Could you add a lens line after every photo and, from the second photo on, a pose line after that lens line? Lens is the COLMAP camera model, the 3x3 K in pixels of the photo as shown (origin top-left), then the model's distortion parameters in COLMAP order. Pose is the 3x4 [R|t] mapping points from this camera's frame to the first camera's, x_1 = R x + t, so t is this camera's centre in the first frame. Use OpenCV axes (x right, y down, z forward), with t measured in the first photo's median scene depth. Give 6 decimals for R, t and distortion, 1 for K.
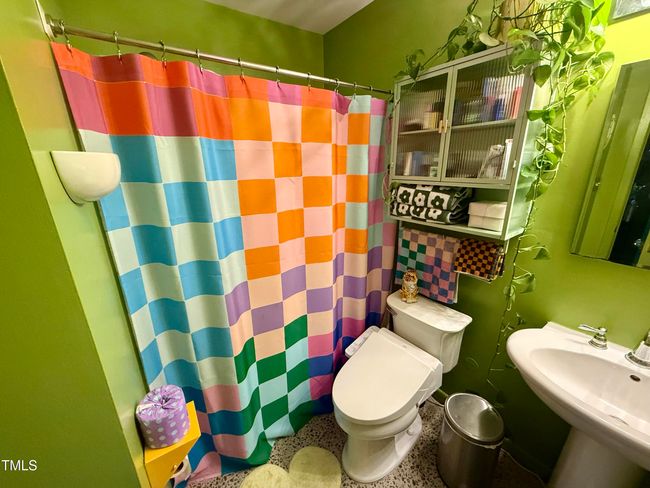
lens RADIAL K [[260.2, 0, 323.3], [0, 260.2, 245.0], [0, 0, 1]] dist [0.000487, -0.000760]
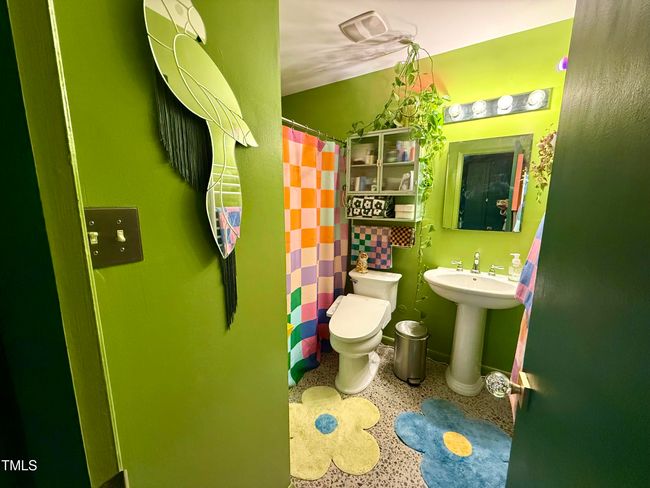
lens RADIAL K [[260.2, 0, 325.3], [0, 260.2, 244.9], [0, 0, 1]] dist [0.000487, -0.000760]
pose [[0.925156, -0.041736, 0.377286, -0.531774], [0.091350, 0.989206, -0.114576, 0.254001], [-0.368432, 0.140465, 0.918982, -0.402161]]
